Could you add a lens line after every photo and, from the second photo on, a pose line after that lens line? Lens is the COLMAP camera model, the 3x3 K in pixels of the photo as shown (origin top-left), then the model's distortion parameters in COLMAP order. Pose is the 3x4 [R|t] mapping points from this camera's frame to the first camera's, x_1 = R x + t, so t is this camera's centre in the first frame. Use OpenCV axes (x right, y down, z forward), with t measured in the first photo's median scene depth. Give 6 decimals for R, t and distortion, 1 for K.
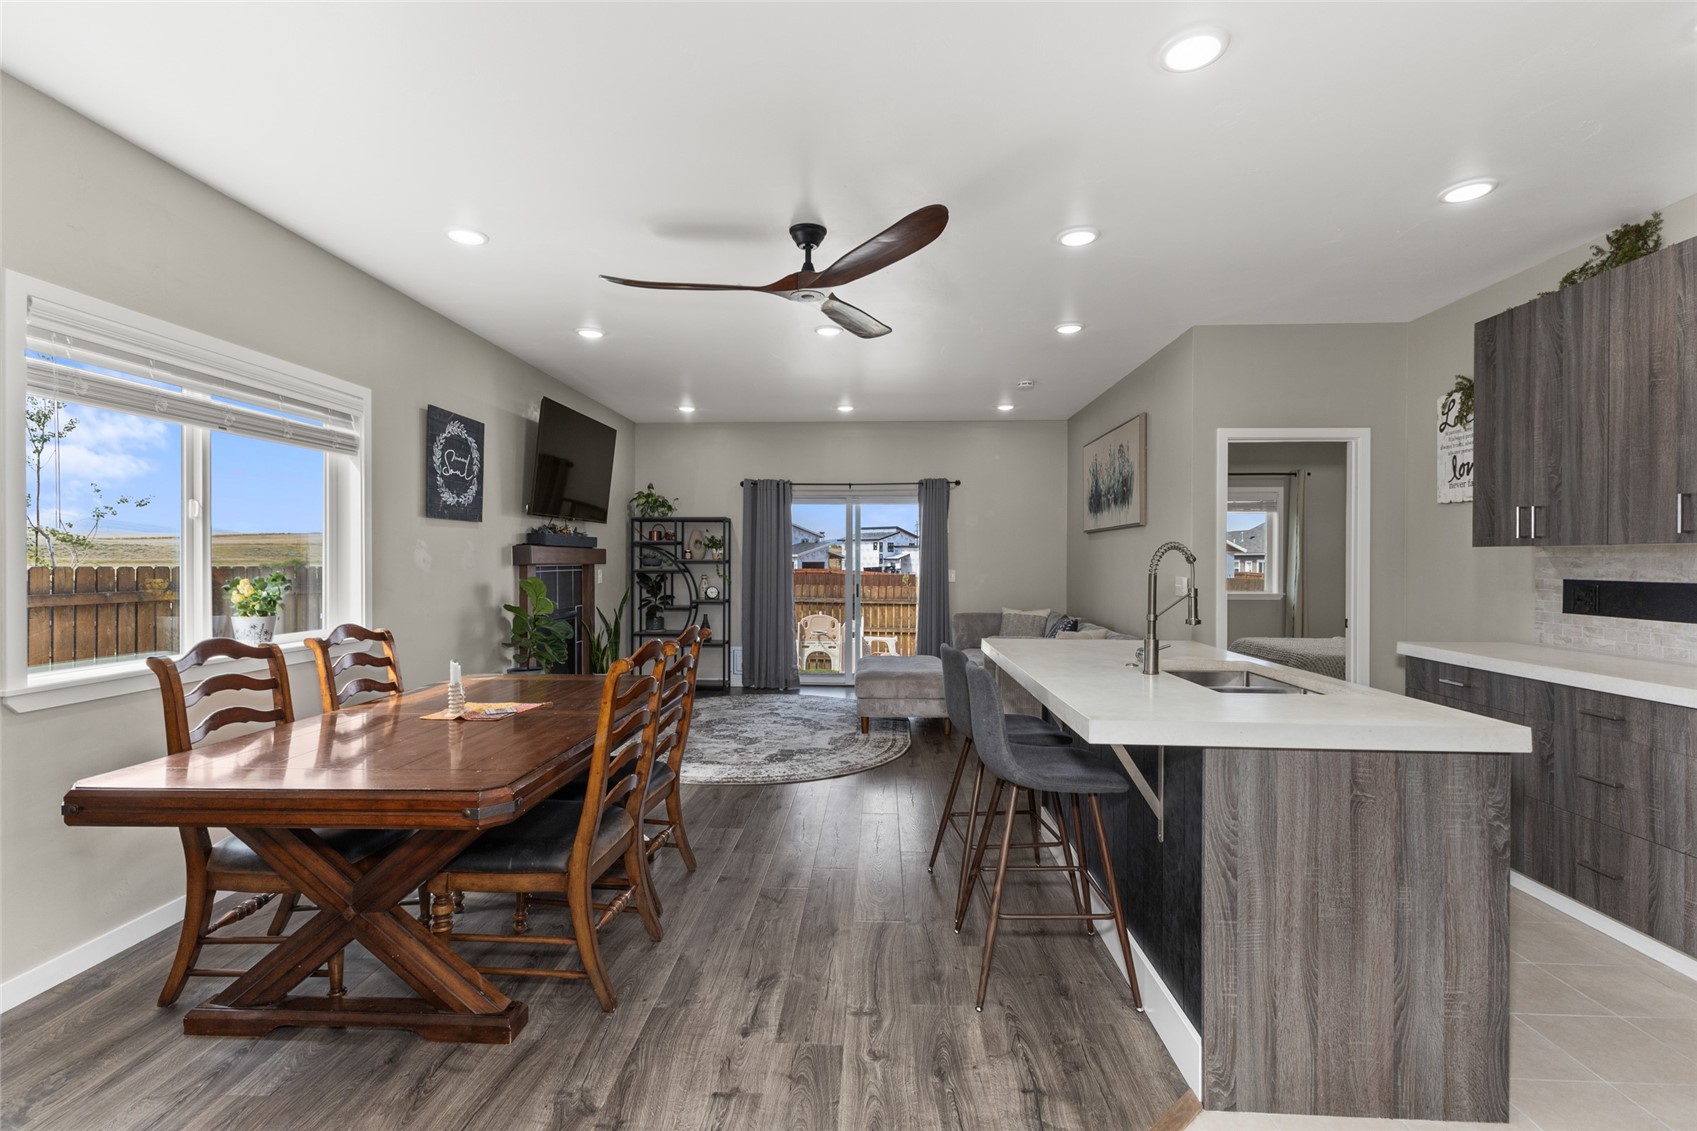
lens RADIAL K [[767.7, 0, 848.5], [0, 767.7, 565.5], [0, 0, 1]] dist [-0.000498, -0.000318]
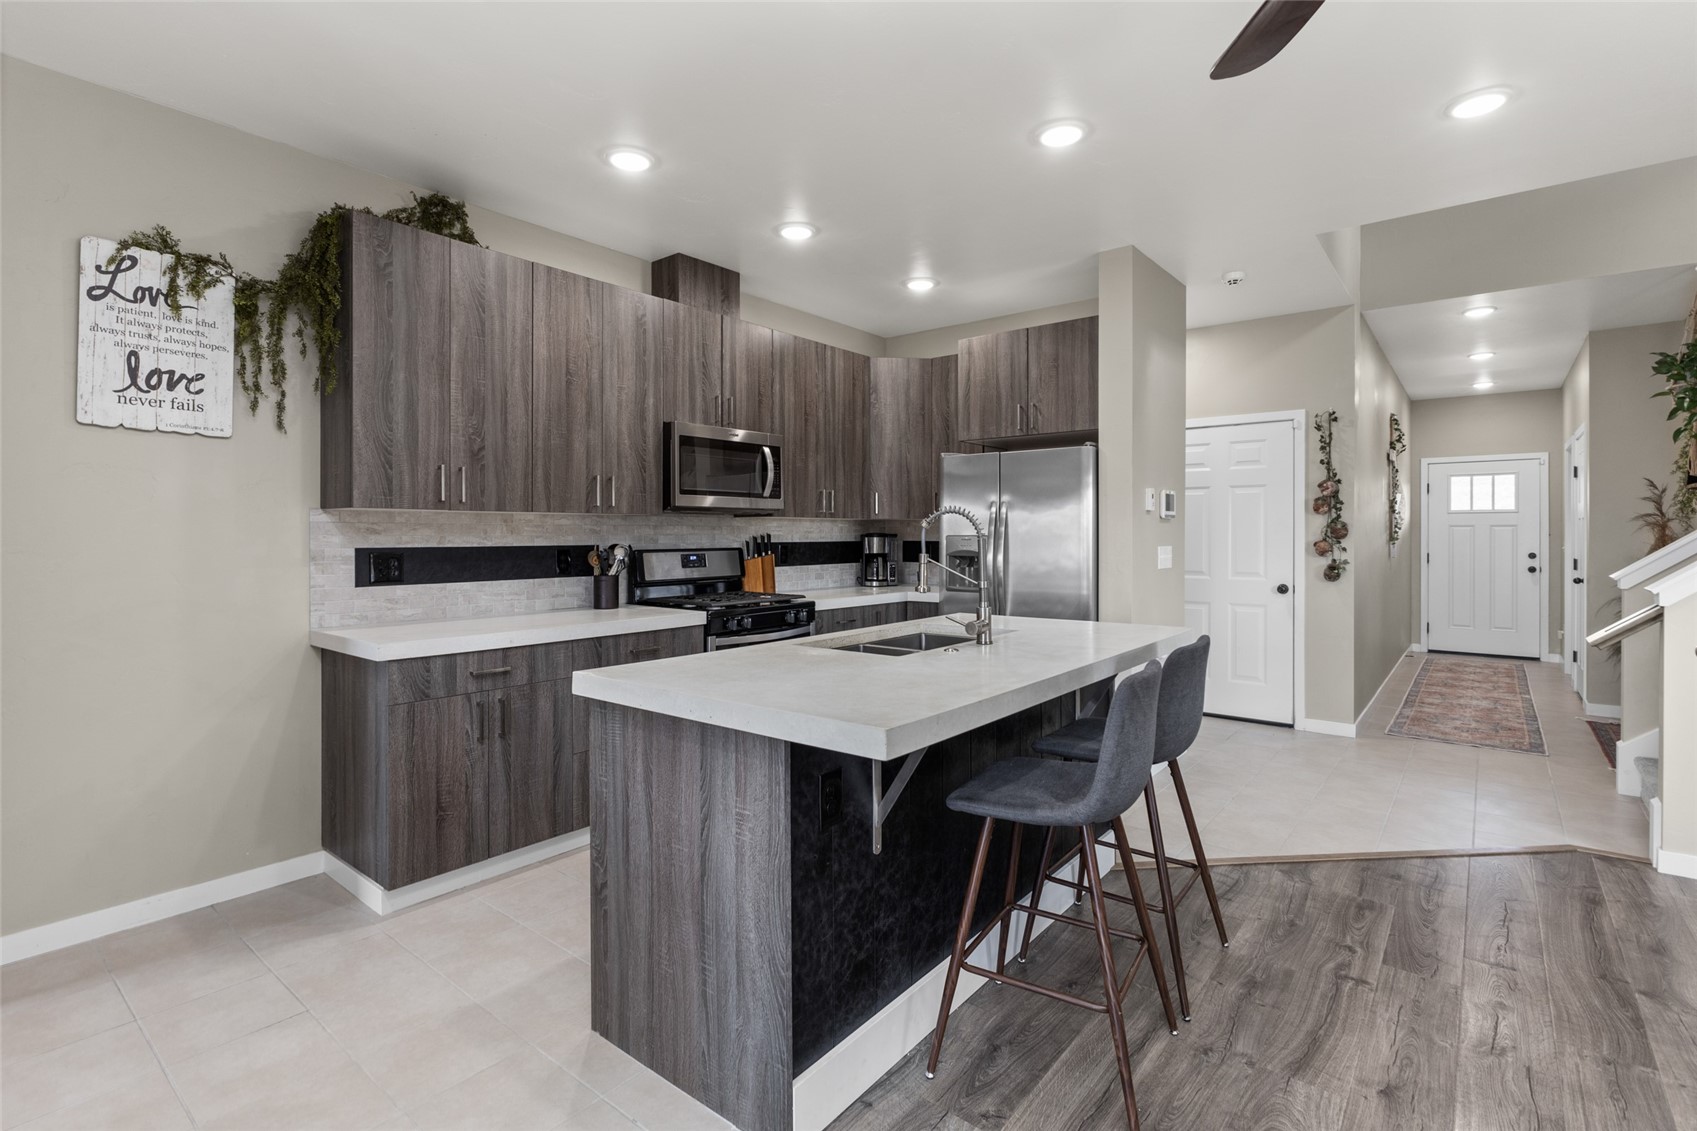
lens RADIAL K [[796.3, 0, 849.1], [0, 796.3, 533.0], [0, 0, 1]] dist [0.002277, 0.000053]
pose [[-0.804607, -0.001139, 0.593807, -0.033979], [0.002954, 0.999978, 0.005919, -0.001957], [-0.593801, 0.006517, -0.804586, 1.133841]]
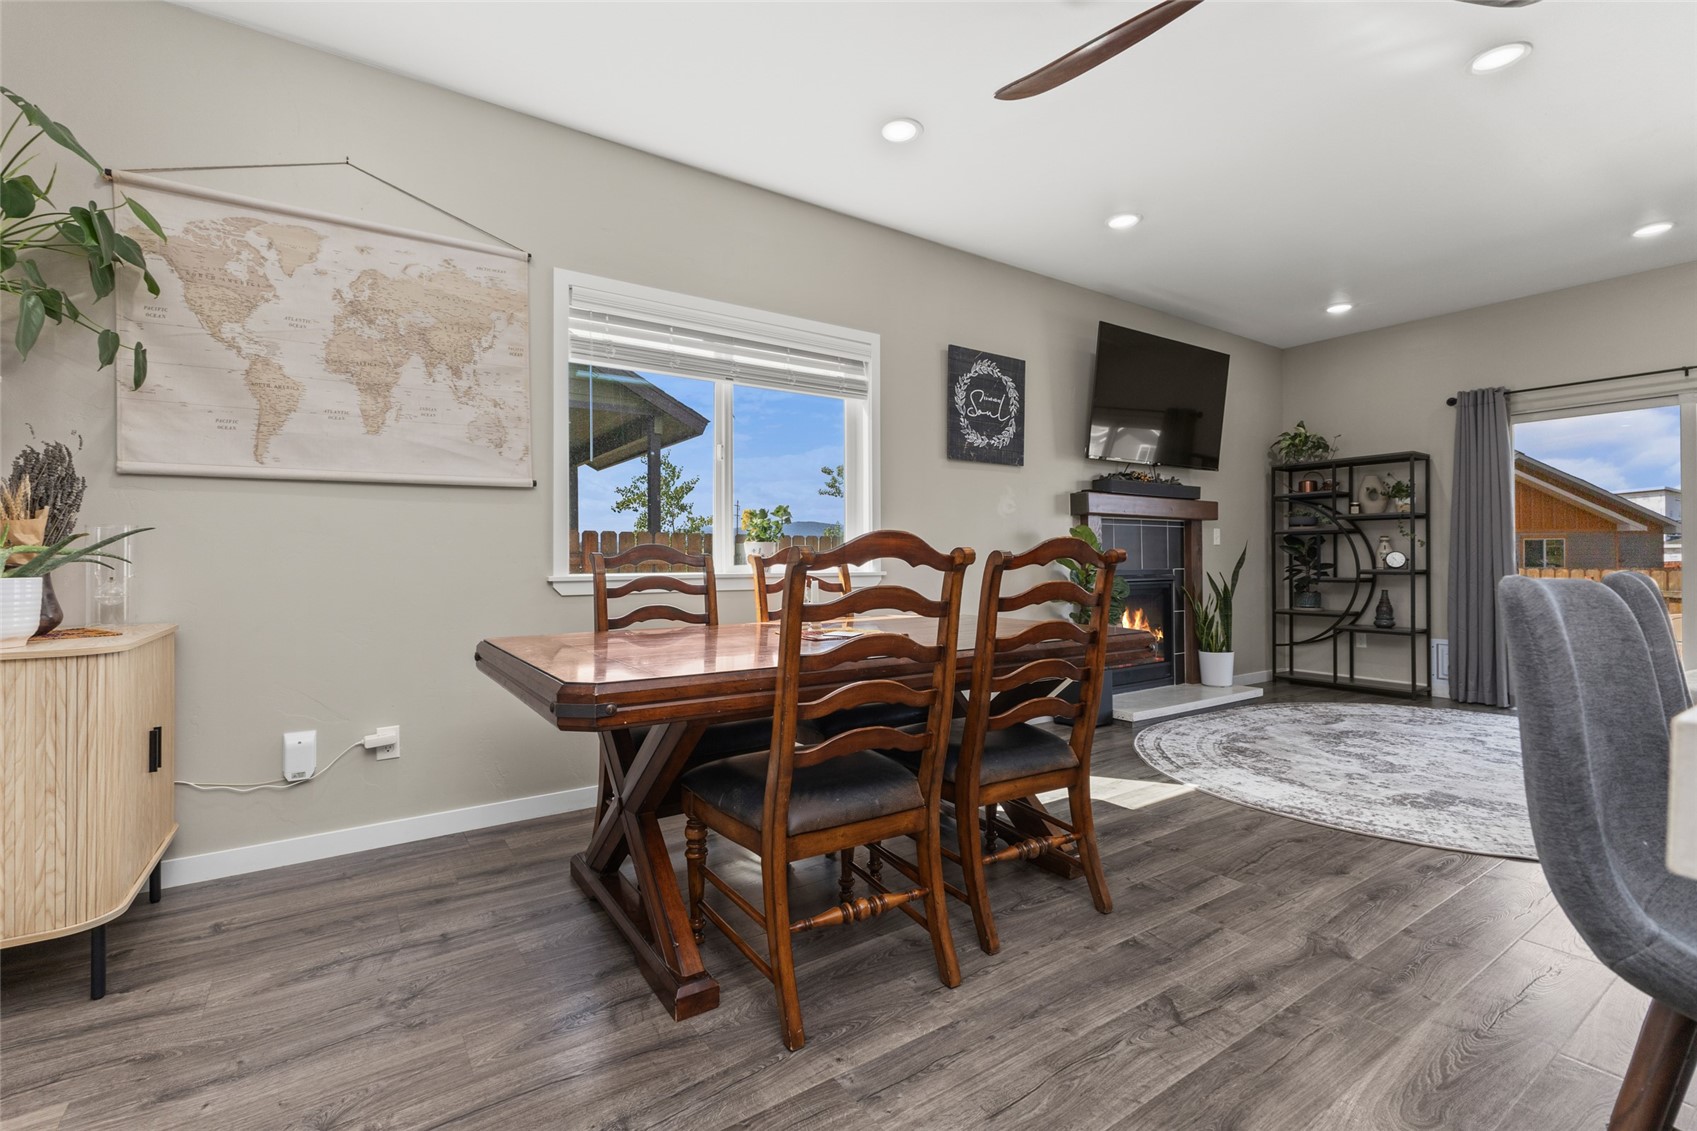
lens RADIAL K [[742.0, 0, 848.4], [0, 742.0, 558.4], [0, 0, 1]] dist [0.010991, -0.001325]
pose [[0.595678, -0.006991, -0.803193, 0.138460], [0.000063, 0.999963, -0.008657, 0.072241], [0.803224, 0.005107, 0.595656, 0.327015]]
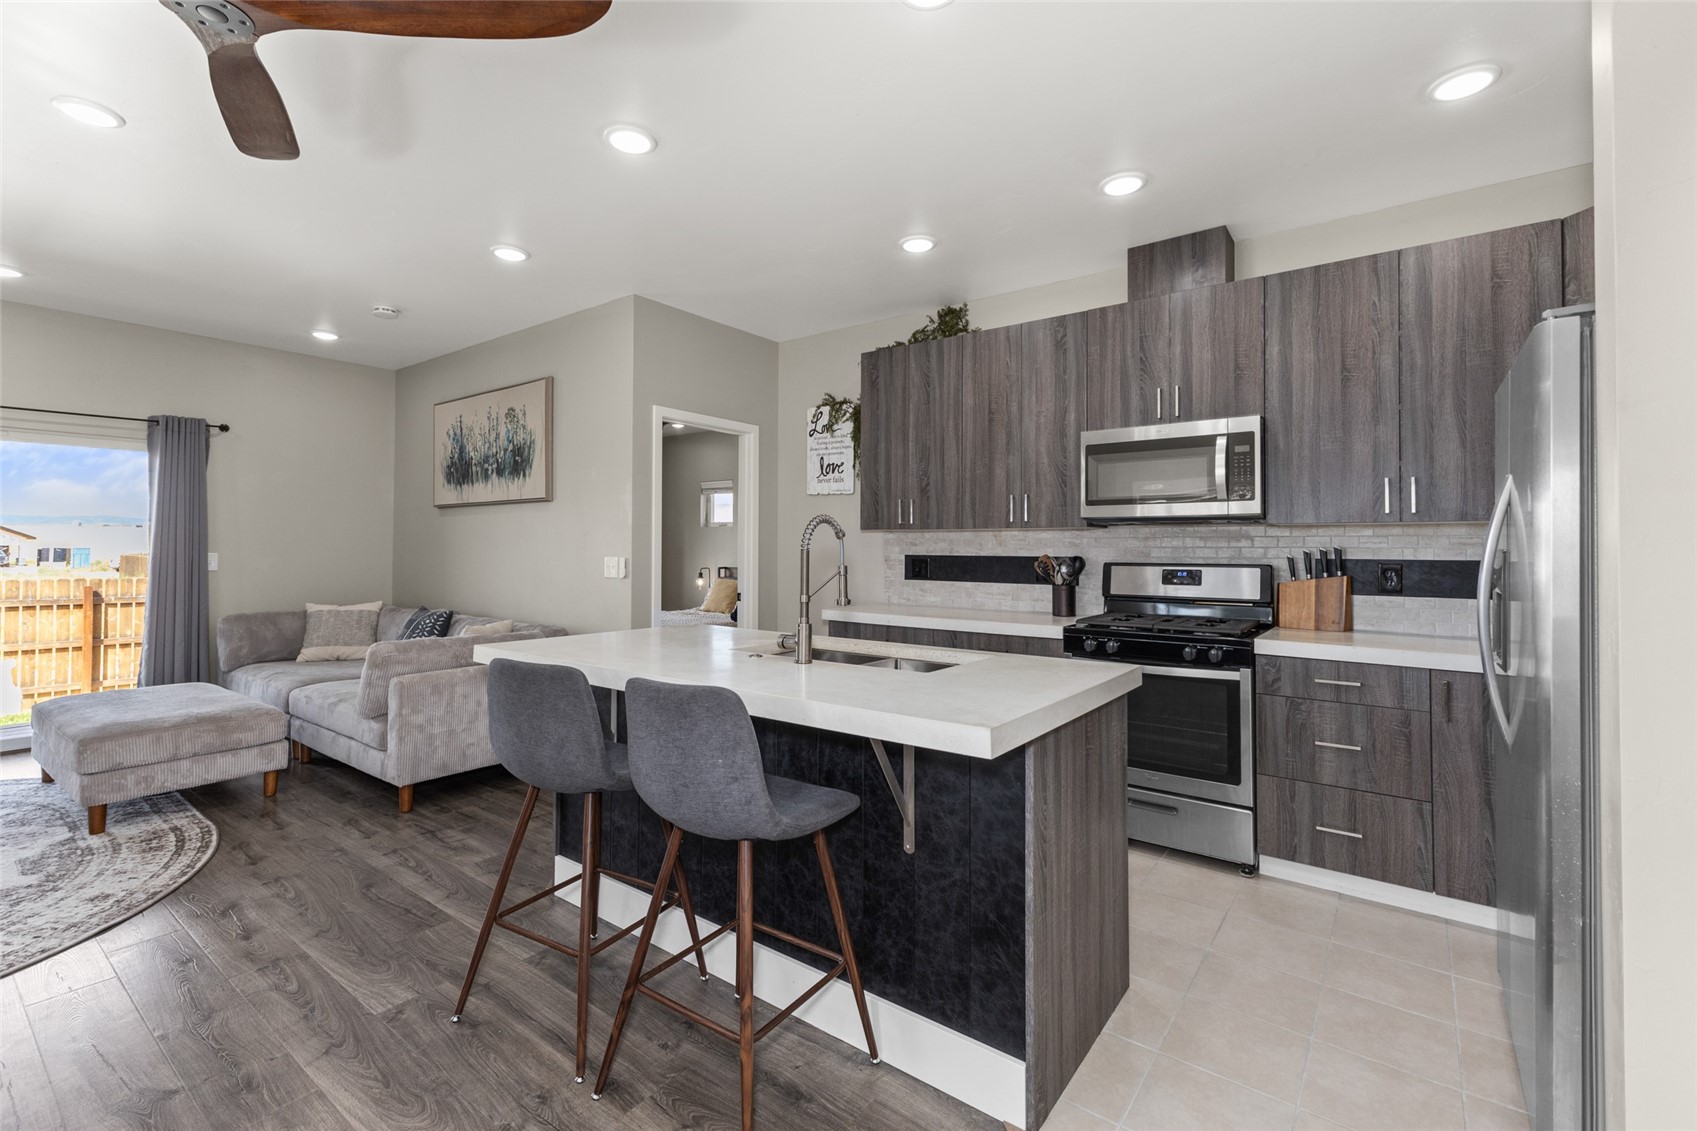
lens RADIAL K [[735.0, 0, 847.7], [0, 735.0, 534.8], [0, 0, 1]] dist [0.001385, -0.000505]
pose [[0.562631, 0.014025, 0.826589, -0.164676], [0.002312, 0.999825, -0.018538, 0.005461], [-0.826705, 0.012341, 0.562500, 0.287016]]
